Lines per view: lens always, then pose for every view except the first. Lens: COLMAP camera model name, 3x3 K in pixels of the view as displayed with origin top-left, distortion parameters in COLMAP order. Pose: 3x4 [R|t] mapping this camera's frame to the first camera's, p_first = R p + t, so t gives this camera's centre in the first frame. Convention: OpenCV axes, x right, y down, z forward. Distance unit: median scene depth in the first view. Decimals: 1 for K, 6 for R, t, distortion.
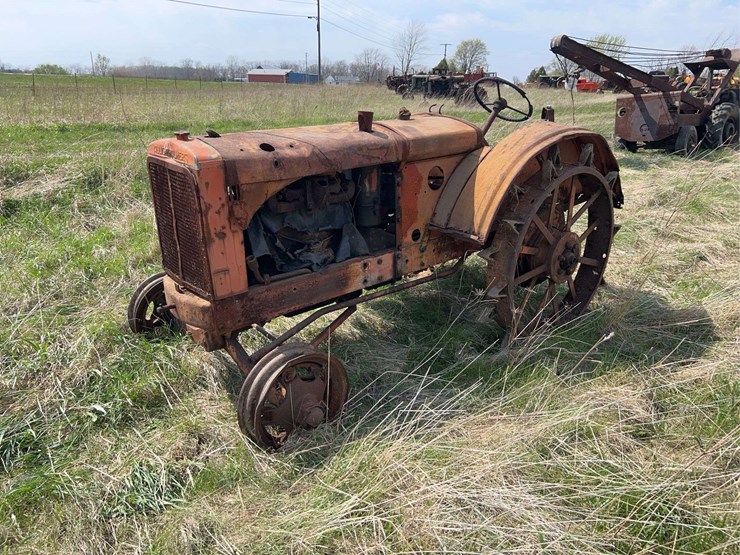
lens RADIAL K [[570.7, 0, 368.7], [0, 570.7, 271.8], [0, 0, 1]] dist [0.062015, -0.072090]
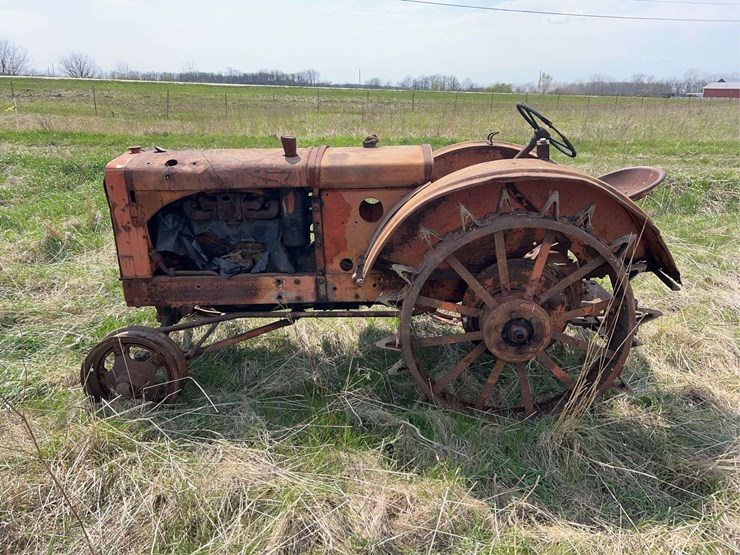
lens RADIAL K [[570.7, 0, 368.7], [0, 570.7, 271.8], [0, 0, 1]] dist [0.062015, -0.072090]
pose [[0.747730, 0.191020, -0.635933, 0.774504], [-0.206829, 0.977083, 0.050305, -0.115342], [0.630969, 0.093915, 0.770103, 0.291301]]
